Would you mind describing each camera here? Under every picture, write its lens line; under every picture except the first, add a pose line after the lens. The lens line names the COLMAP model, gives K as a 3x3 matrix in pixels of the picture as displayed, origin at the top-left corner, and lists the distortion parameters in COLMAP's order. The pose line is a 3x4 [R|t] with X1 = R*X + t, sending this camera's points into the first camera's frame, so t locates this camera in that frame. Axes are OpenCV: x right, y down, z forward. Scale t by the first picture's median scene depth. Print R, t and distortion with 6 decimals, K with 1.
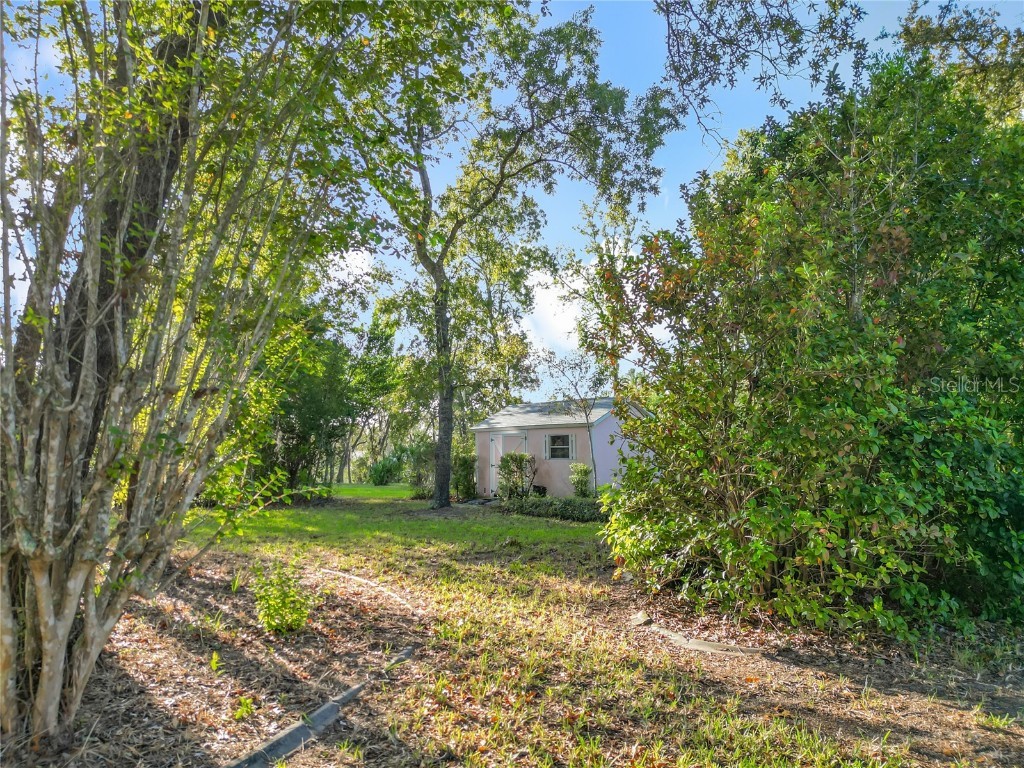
lens RADIAL K [[745.1, 0, 512.0], [0, 745.1, 384.0], [0, 0, 1]] dist [0.028770, -0.002881]
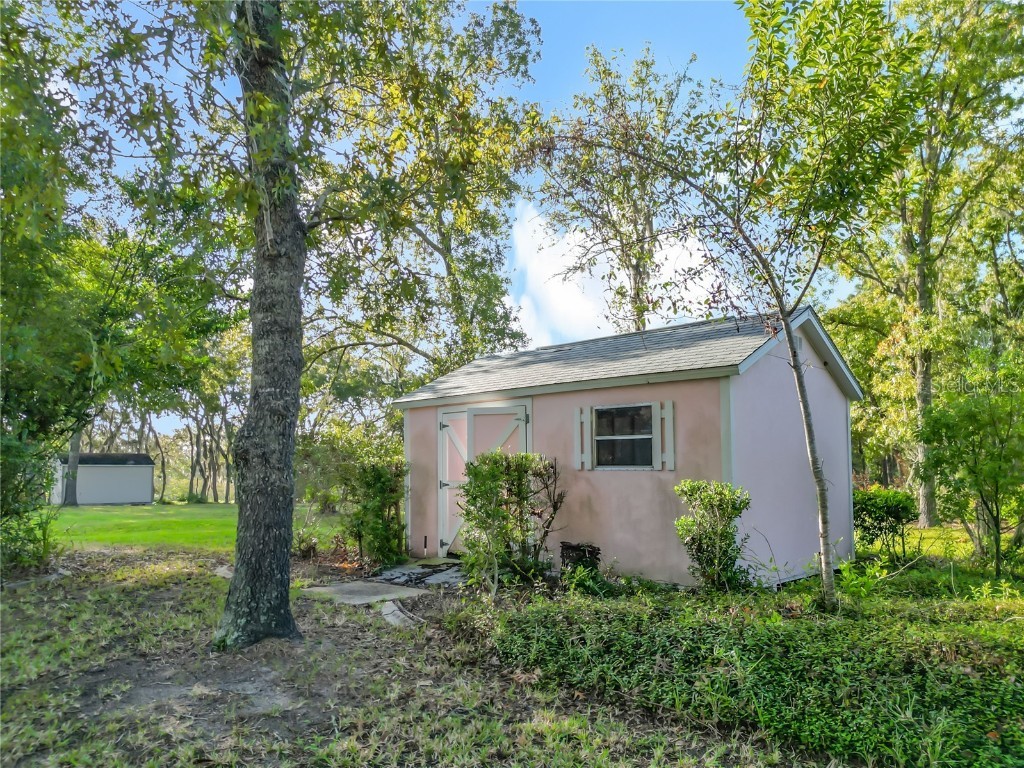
lens RADIAL K [[733.5, 0, 508.8], [0, 733.5, 421.5], [0, 0, 1]] dist [0.037640, -0.001405]
pose [[0.997798, 0.008479, 0.065778, -0.018361], [-0.010252, 0.999592, 0.026662, 0.066448], [-0.065525, -0.027278, 0.997478, 0.627234]]
